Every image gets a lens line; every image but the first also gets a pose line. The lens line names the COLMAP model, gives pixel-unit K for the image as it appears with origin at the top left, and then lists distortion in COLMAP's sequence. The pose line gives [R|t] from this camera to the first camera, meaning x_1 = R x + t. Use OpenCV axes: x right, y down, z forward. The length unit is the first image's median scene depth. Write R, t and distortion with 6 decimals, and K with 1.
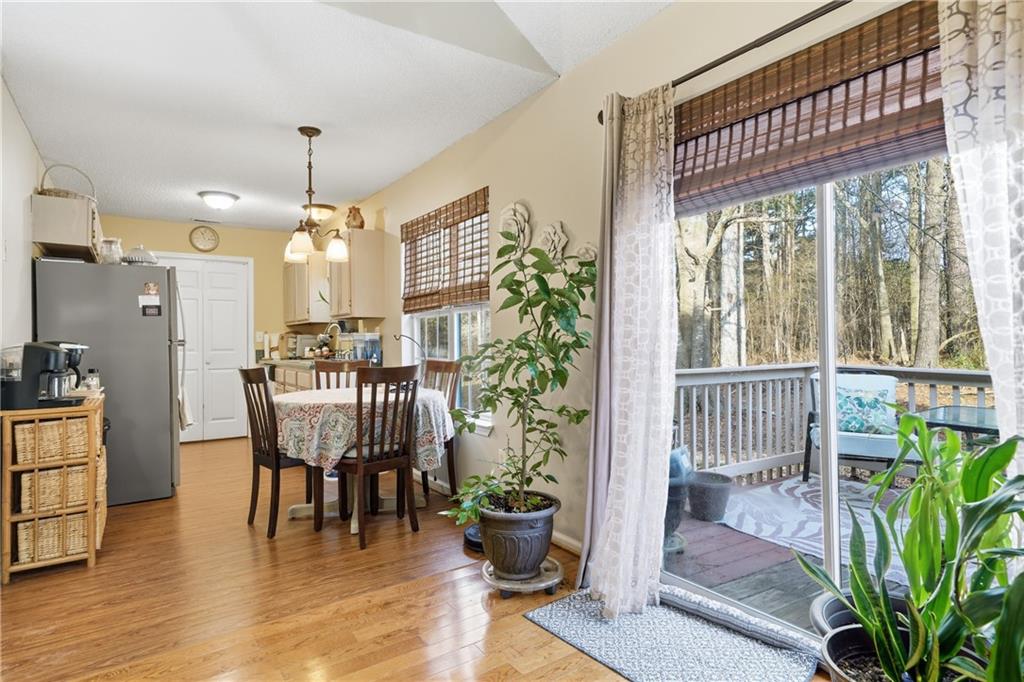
lens RADIAL K [[536.4, 0, 509.8], [0, 536.4, 341.7], [0, 0, 1]] dist [-0.002373, 0.000221]
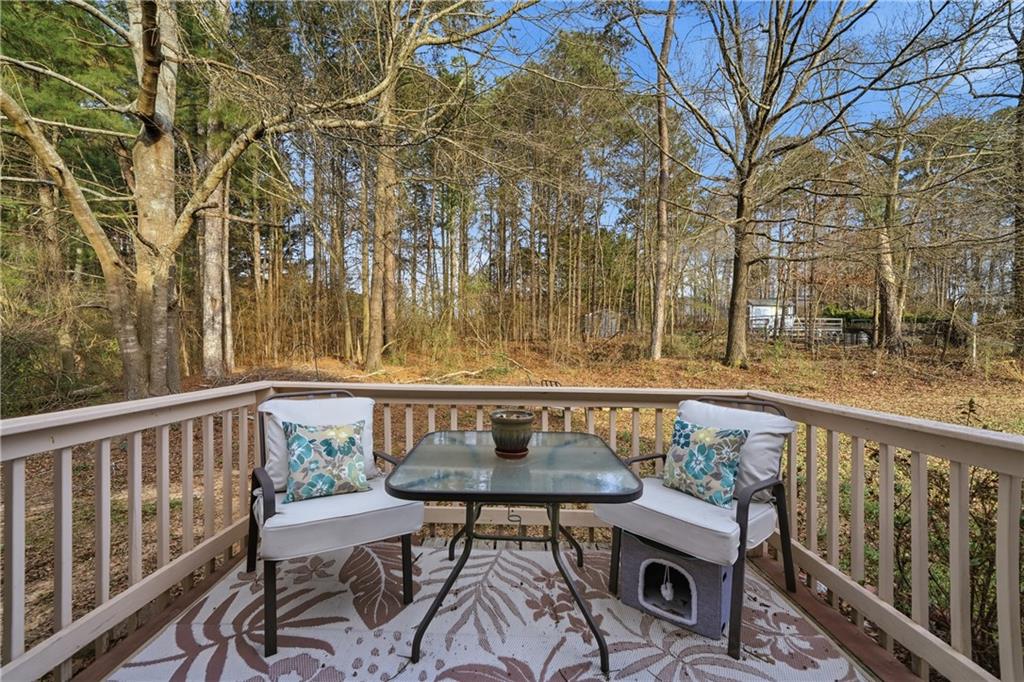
lens RADIAL K [[457.7, 0, 511.3], [0, 457.7, 344.2], [0, 0, 1]] dist [0.010221, 0.000188]
pose [[0.577945, 0.008166, 0.816035, 0.314319], [-0.004949, 0.999967, -0.006502, -0.010142], [-0.816061, -0.000281, 0.577966, 0.480218]]
